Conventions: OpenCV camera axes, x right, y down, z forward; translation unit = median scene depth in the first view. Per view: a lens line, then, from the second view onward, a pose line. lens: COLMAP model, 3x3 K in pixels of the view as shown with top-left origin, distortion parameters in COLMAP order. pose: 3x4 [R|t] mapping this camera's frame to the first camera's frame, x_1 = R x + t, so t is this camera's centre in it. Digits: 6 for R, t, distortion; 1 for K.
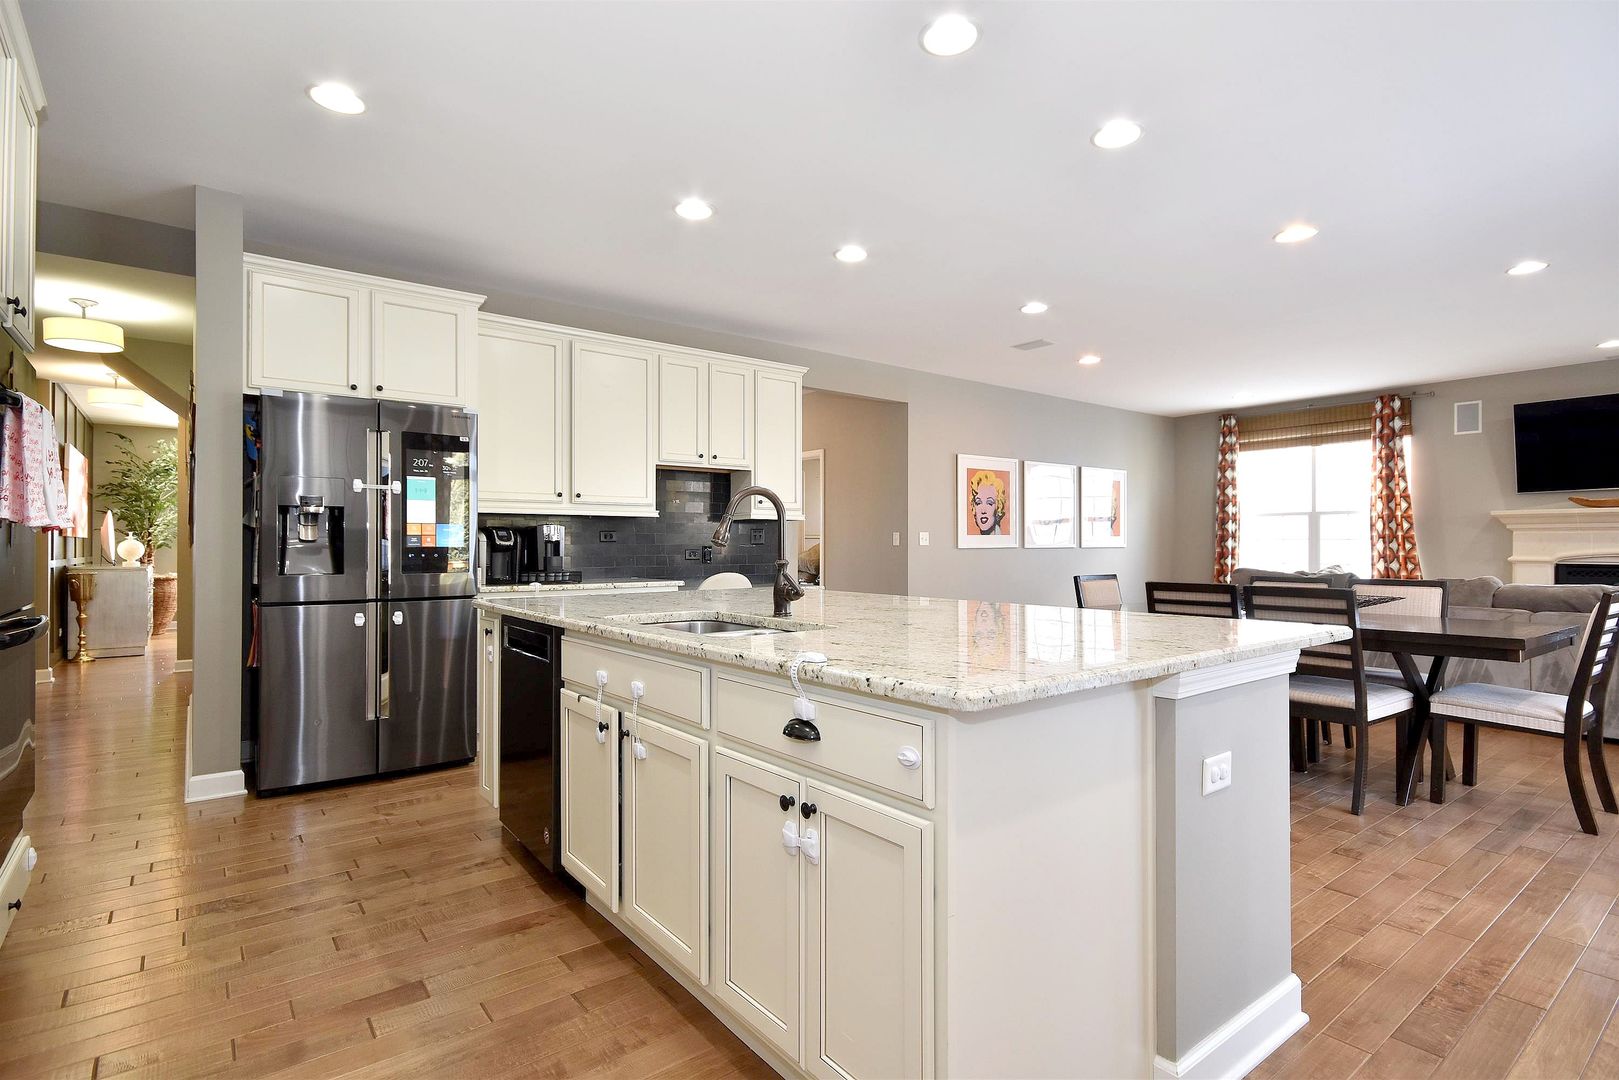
lens RADIAL K [[814.2, 0, 813.1], [0, 814.2, 538.7], [0, 0, 1]] dist [0.004998, 0.000328]
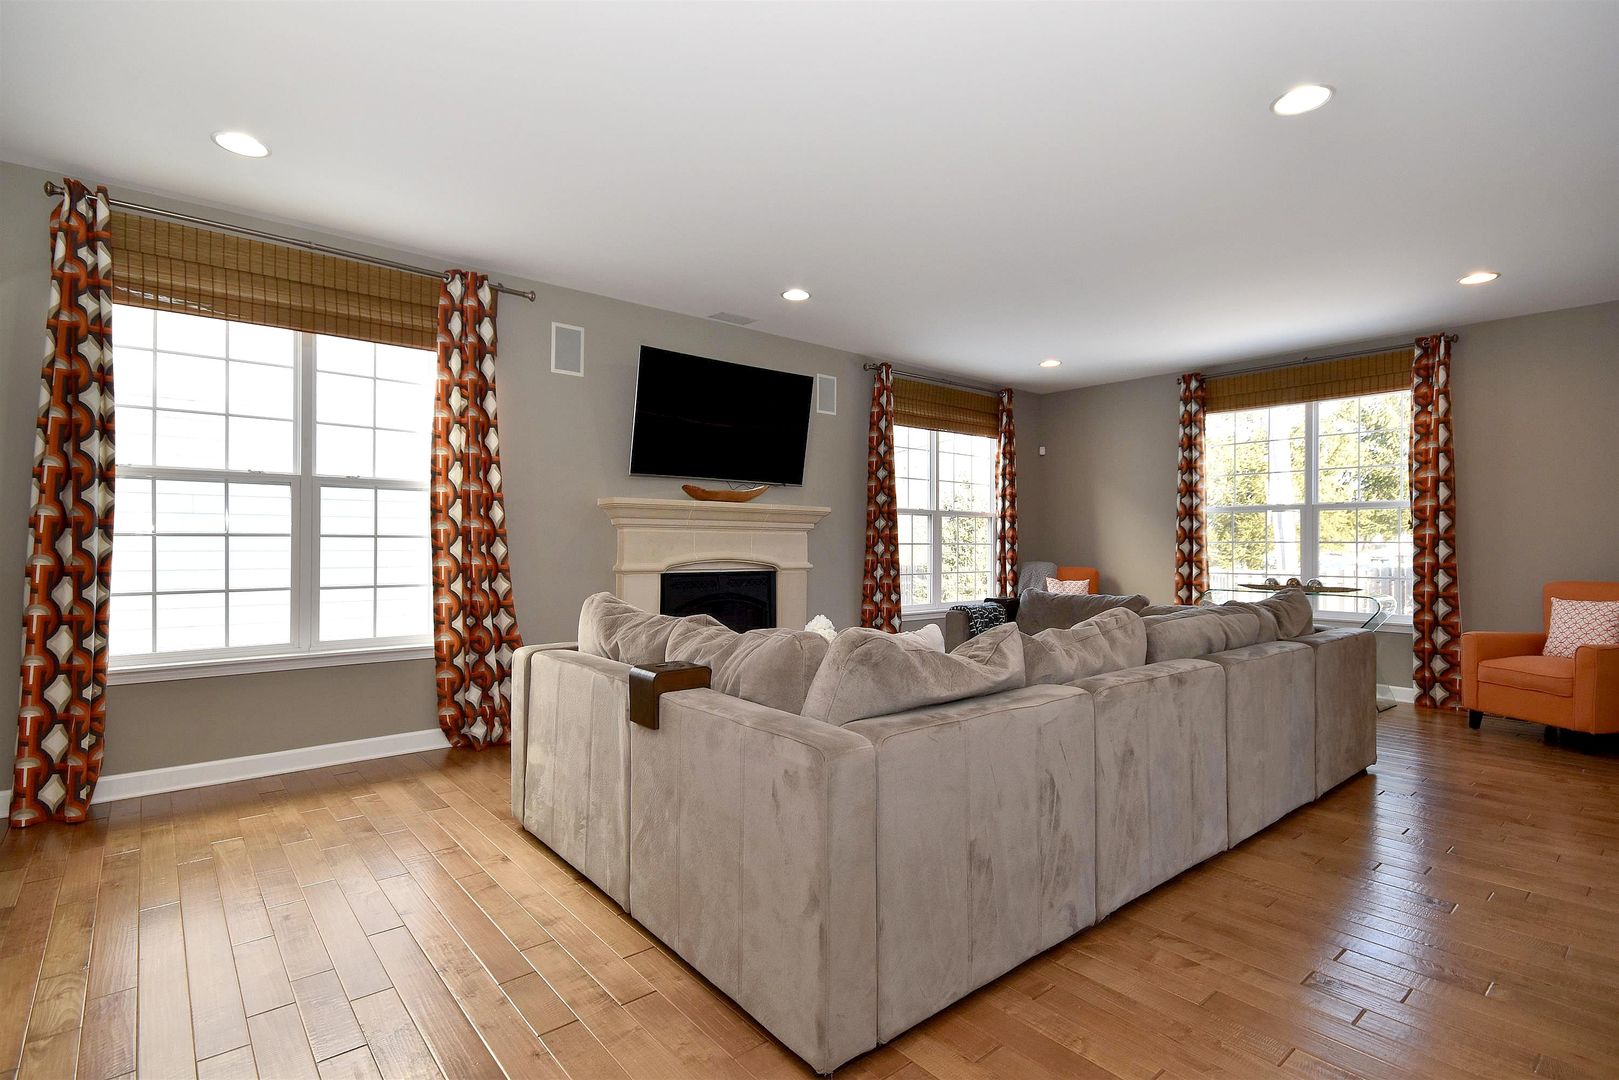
lens RADIAL K [[779.3, 0, 811.3], [0, 779.3, 539.0], [0, 0, 1]] dist [0.006786, 0.000472]
pose [[-0.041818, 0.006793, 0.999102, 0.174492], [-0.007481, 0.999947, -0.007112, 0.003480], [-0.999097, -0.007772, -0.041765, 0.793503]]
